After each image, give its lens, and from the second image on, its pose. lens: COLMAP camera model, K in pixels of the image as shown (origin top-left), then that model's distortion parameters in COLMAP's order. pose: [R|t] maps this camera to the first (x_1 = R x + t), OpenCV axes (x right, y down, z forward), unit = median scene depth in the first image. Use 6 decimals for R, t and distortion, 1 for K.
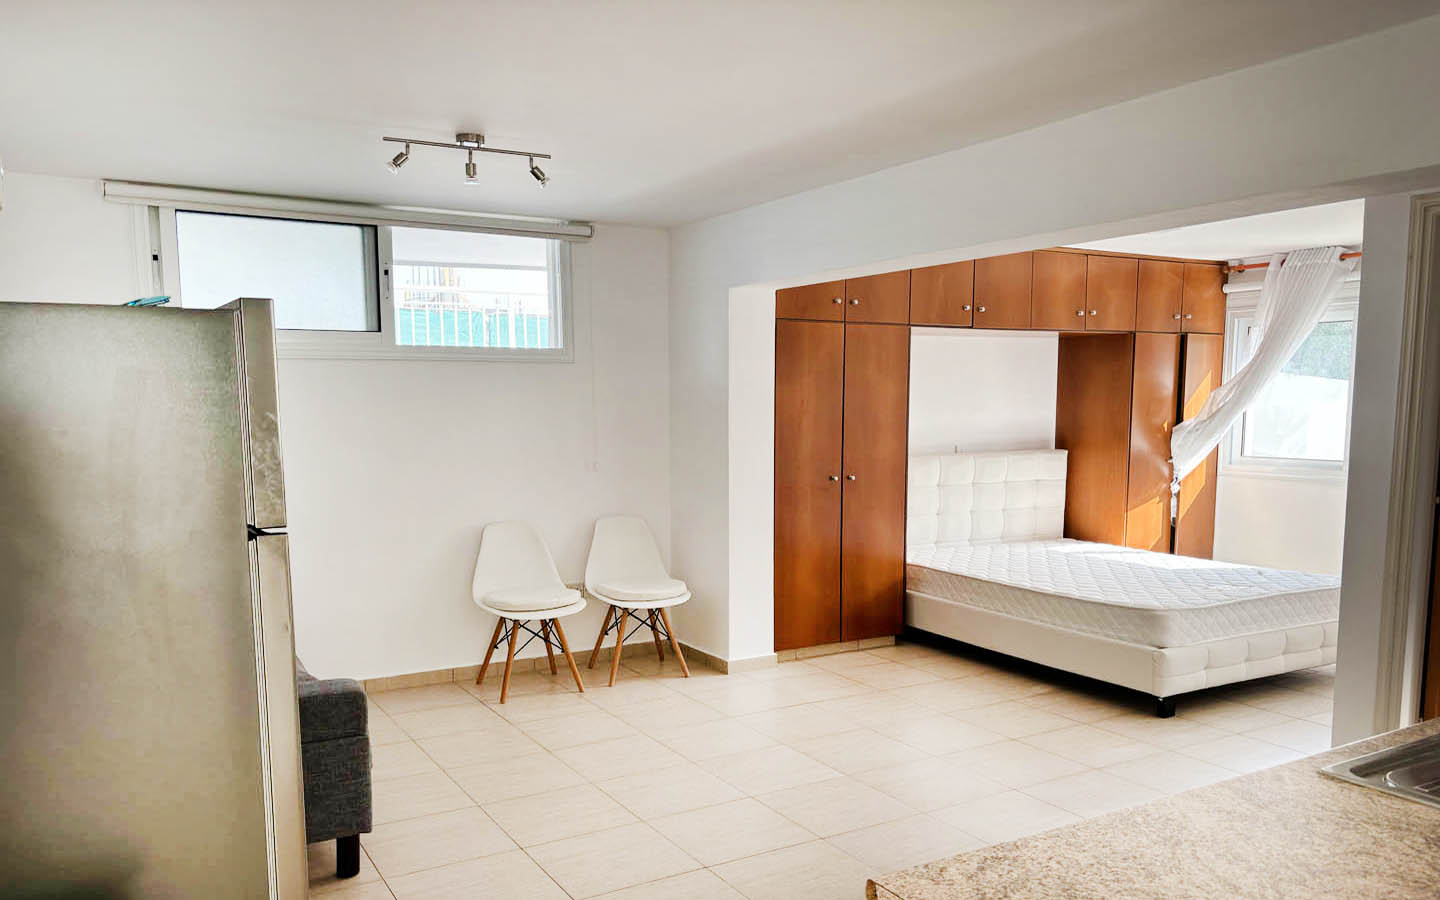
lens RADIAL K [[1096.9, 0, 720.5], [0, 1096.9, 523.4], [0, 0, 1]] dist [0.042080, 0.001785]
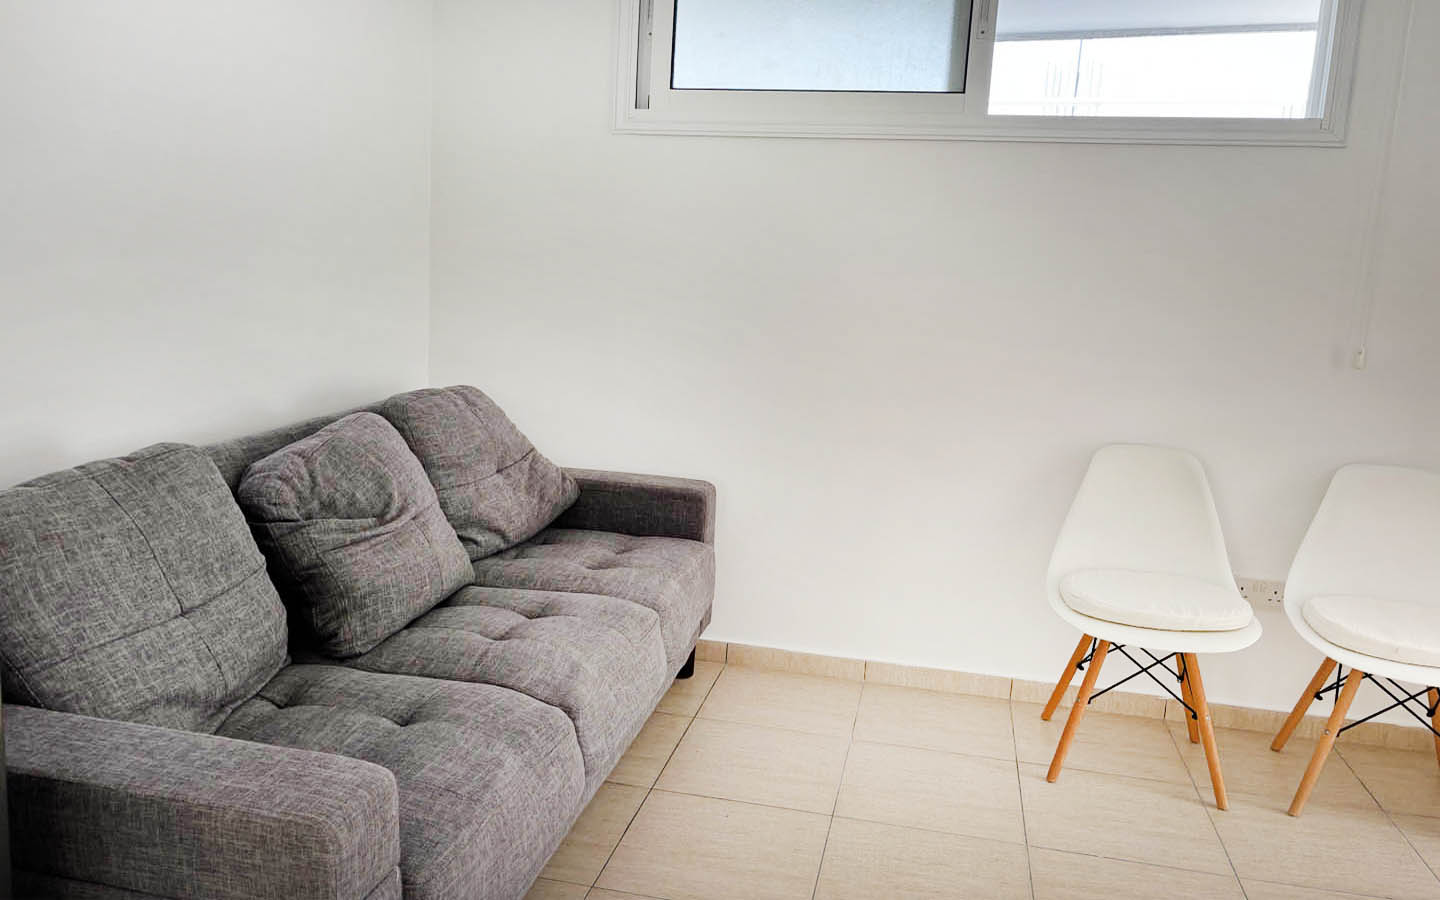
lens RADIAL K [[1077.1, 0, 720.0], [0, 1077.1, 450.0], [0, 0, 1]] dist [0.030129, -0.001053]
pose [[0.728895, 0.154750, -0.666906, 0.010660], [-0.127622, 0.987757, 0.089715, -0.020514], [0.672625, 0.019719, 0.739721, 0.469976]]
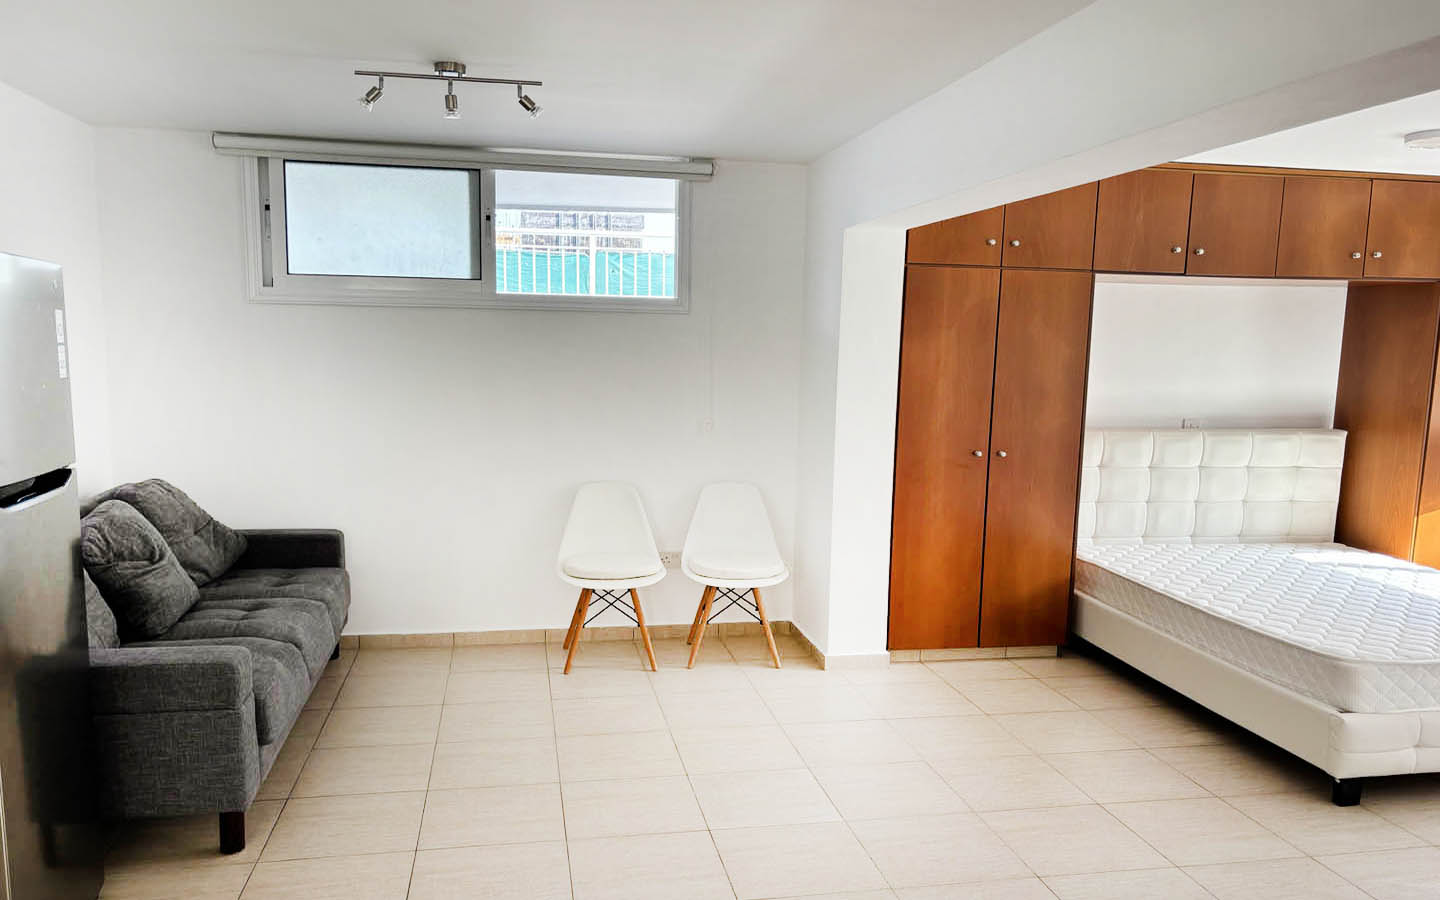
lens RADIAL K [[1095.7, 0, 719.6], [0, 1095.7, 494.2], [0, 0, 1]] dist [0.075599, -0.099773]
pose [[0.940110, 0.067656, -0.334090, 0.217924], [-0.060039, 0.997648, 0.033085, -0.028293], [0.335542, -0.011045, 0.941960, 0.145593]]
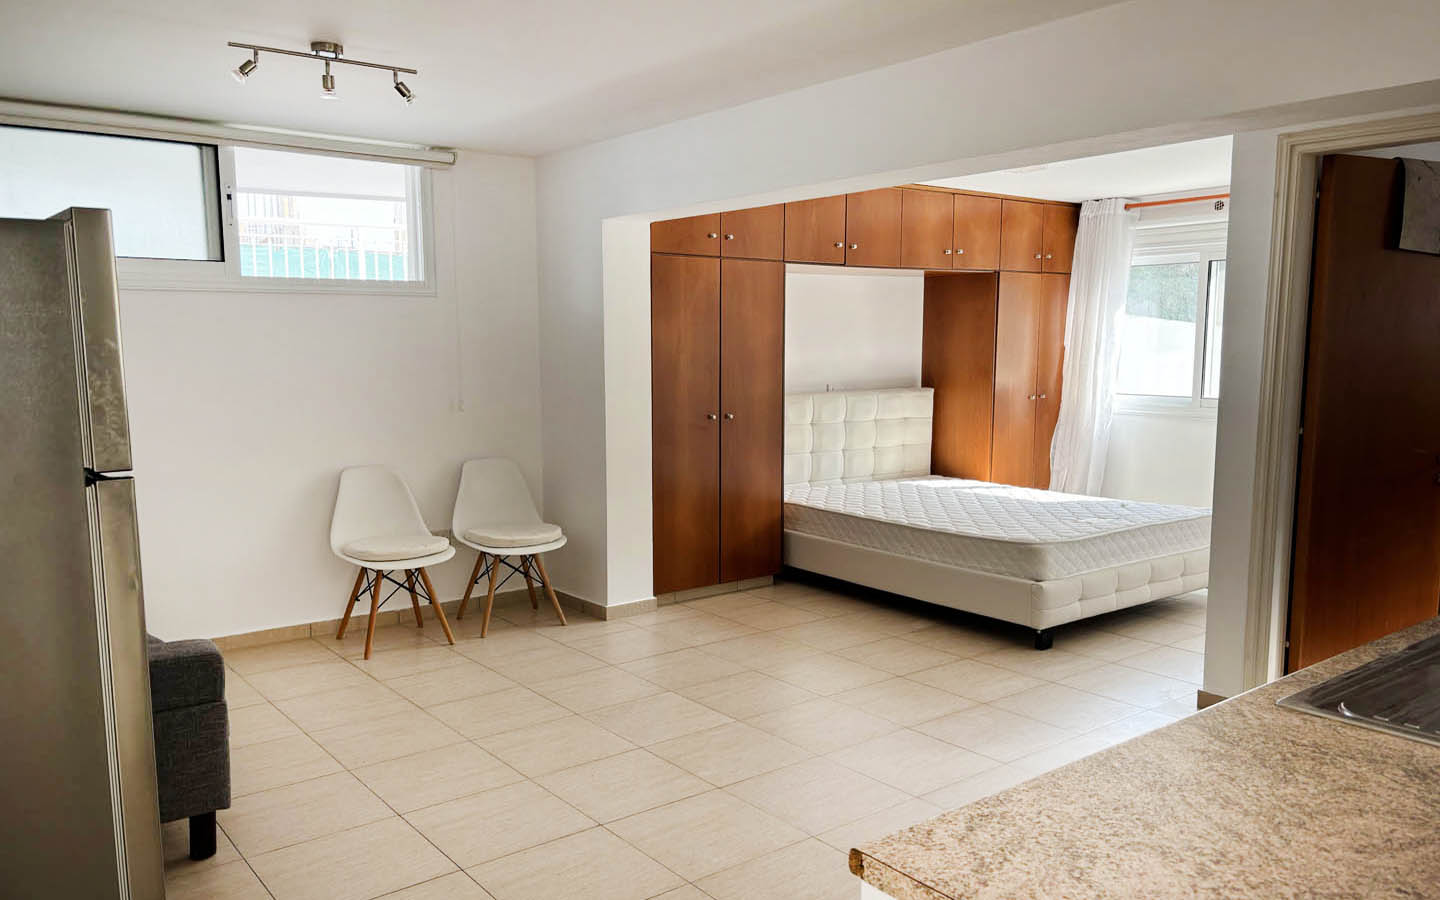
lens RADIAL K [[1099.3, 0, 707.6], [0, 1099.3, 471.8], [0, 0, 1]] dist [0.039858, -0.001735]
pose [[0.992617, -0.014452, 0.120427, -0.019694], [0.013902, 0.999889, 0.005400, 0.002735], [-0.120492, -0.003686, 0.992707, 0.029512]]
